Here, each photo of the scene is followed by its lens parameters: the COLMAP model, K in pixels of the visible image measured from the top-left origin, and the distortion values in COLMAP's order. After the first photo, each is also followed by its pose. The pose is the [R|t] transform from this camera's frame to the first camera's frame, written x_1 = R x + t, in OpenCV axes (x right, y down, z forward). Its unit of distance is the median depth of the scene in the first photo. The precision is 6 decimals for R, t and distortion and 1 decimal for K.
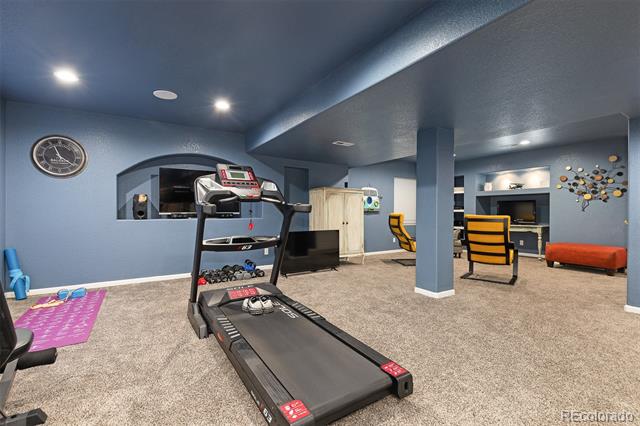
lens RADIAL K [[291.8, 0, 318.1], [0, 291.8, 211.9], [0, 0, 1]] dist [0.011153, -0.000874]
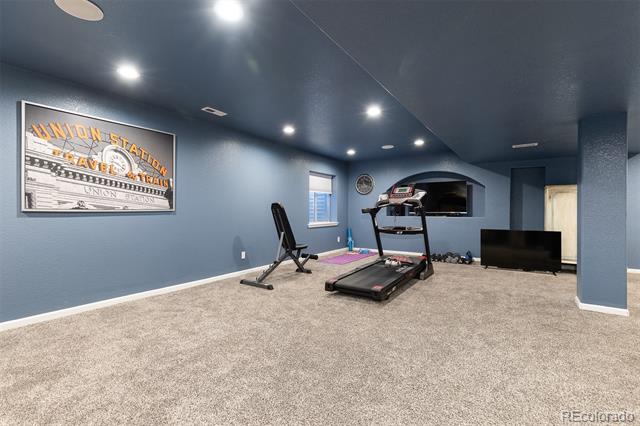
lens RADIAL K [[291.8, 0, 318.1], [0, 291.8, 211.9], [0, 0, 1]] dist [0.011153, -0.000874]
pose [[0.390321, 0.000942, -0.920679, 0.929203], [0.000874, 0.999999, 0.001393, -0.002924], [0.920679, -0.001348, 0.390319, -0.093074]]
